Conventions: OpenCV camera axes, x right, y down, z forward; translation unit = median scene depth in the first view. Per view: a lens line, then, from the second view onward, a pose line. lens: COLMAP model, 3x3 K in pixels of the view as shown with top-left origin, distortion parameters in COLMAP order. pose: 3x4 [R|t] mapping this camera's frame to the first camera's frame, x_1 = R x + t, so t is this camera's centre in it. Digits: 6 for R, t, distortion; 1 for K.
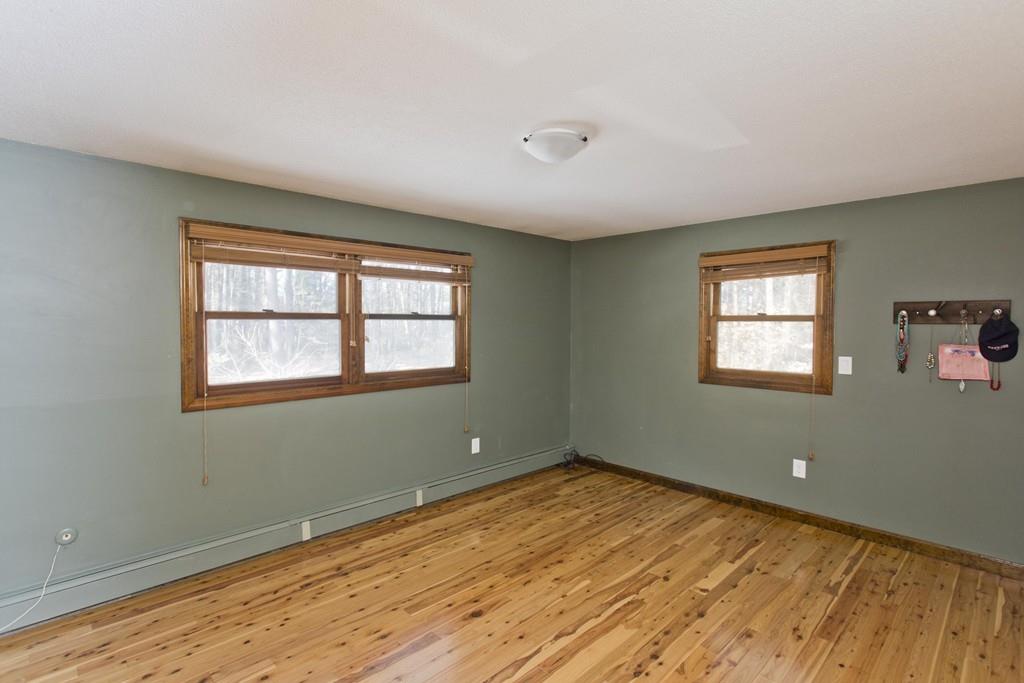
lens RADIAL K [[488.5, 0, 509.8], [0, 488.5, 334.6], [0, 0, 1]] dist [-0.001826, -0.000222]
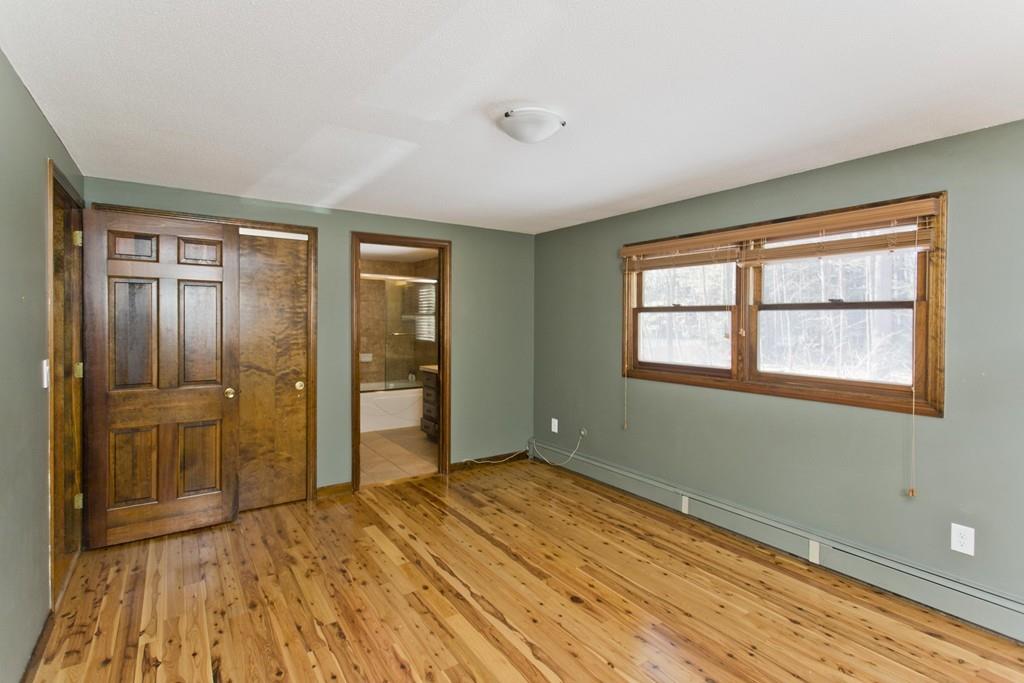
lens RADIAL K [[488.5, 0, 509.8], [0, 488.5, 334.6], [0, 0, 1]] dist [-0.001826, -0.000222]
pose [[-0.161868, 0.023744, -0.986527, 0.730112], [-0.033417, 0.999005, 0.029527, 0.001505], [0.986247, 0.037746, -0.160913, 0.787162]]
